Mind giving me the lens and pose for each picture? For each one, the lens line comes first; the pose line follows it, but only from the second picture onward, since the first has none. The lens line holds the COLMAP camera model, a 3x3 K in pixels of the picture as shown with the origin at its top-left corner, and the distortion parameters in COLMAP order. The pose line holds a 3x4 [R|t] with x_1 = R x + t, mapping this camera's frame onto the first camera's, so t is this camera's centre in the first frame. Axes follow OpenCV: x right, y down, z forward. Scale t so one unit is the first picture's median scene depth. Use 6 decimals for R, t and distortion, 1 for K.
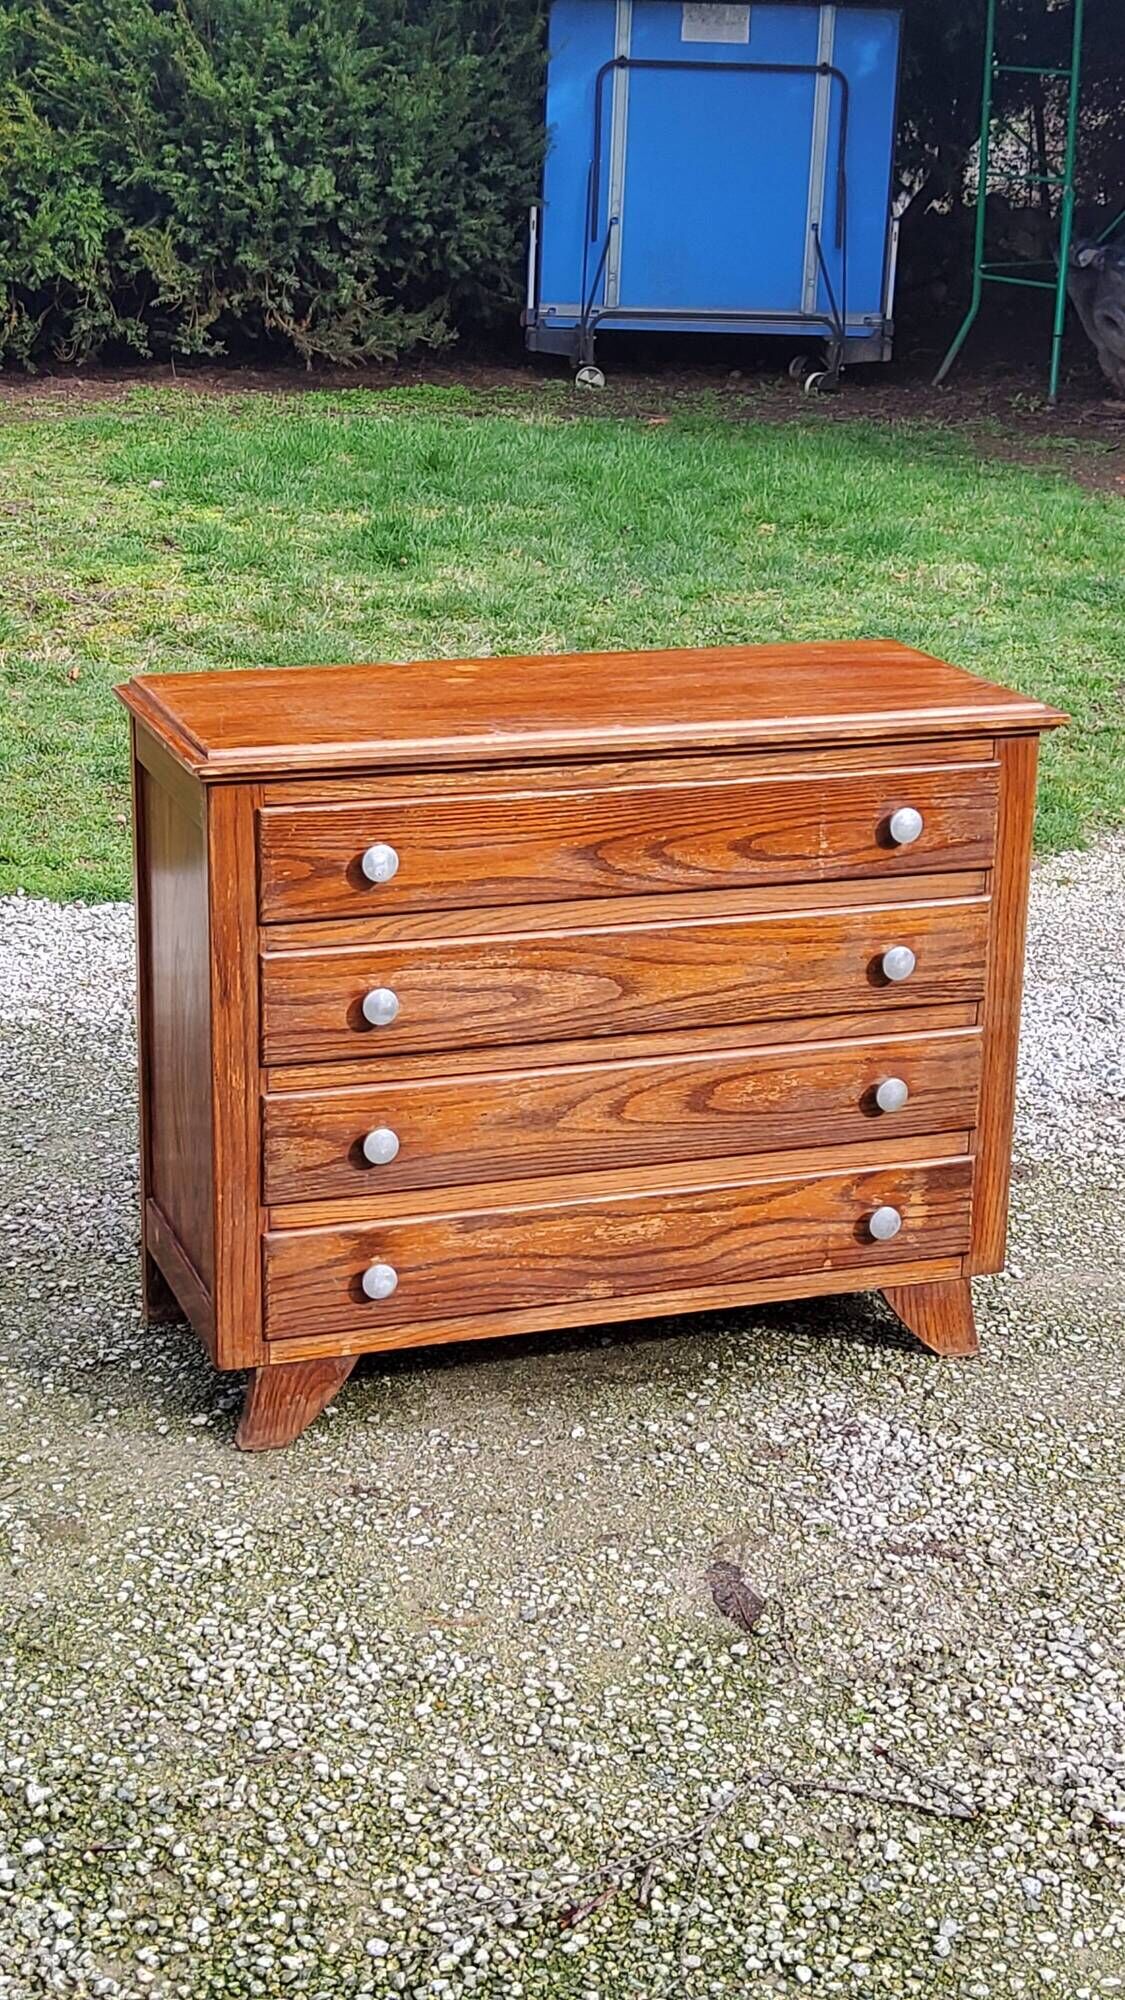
lens RADIAL K [[2992.3, 0, 573.6], [0, 2992.3, 949.2], [0, 0, 1]] dist [0.237811, -0.673308]
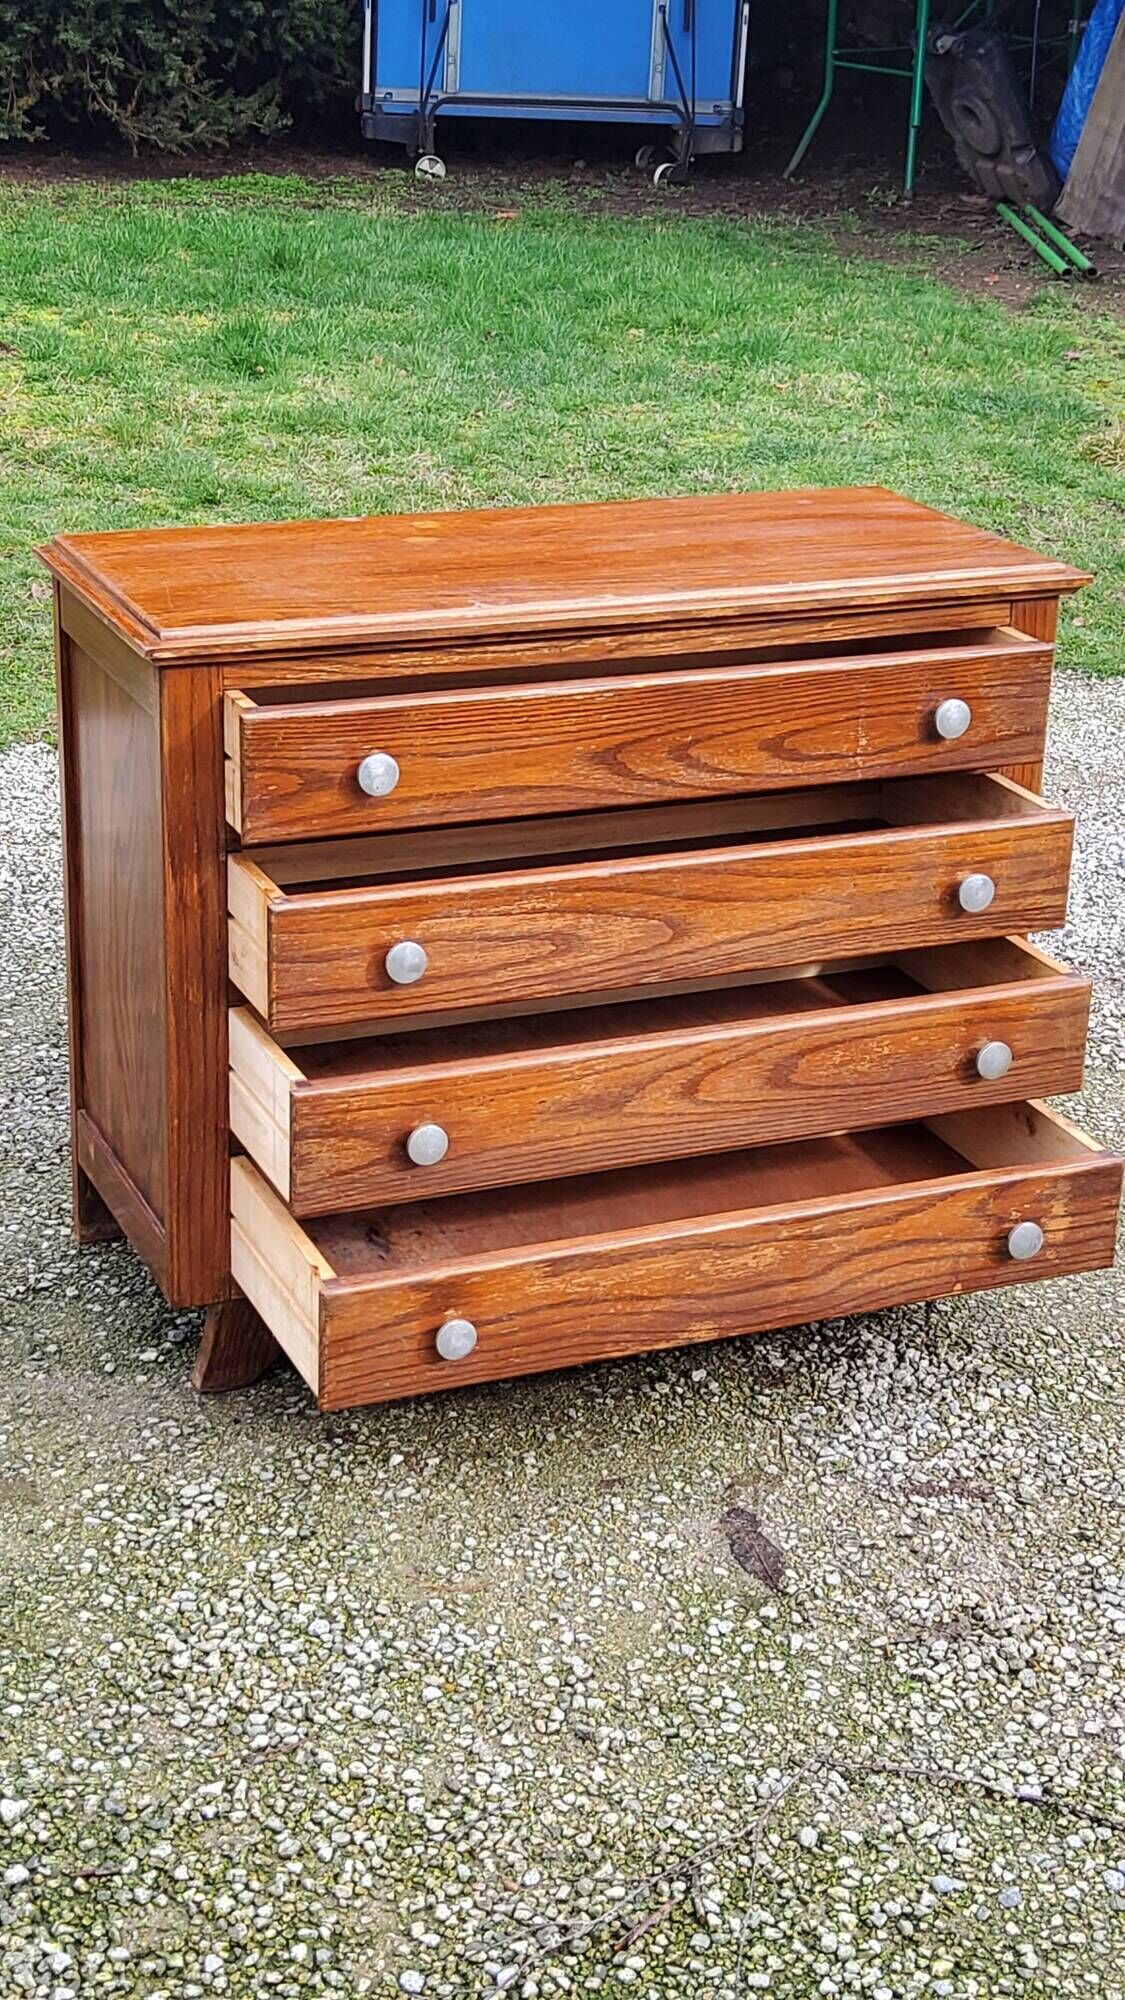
lens RADIAL K [[2992.3, 0, 573.6], [0, 2992.3, 949.2], [0, 0, 1]] dist [0.237811, -0.673308]
pose [[0.997884, -0.012383, 0.063830, -0.054701], [0.008015, 0.997637, 0.068243, -0.029730], [-0.064524, -0.067587, 0.995625, 0.092722]]
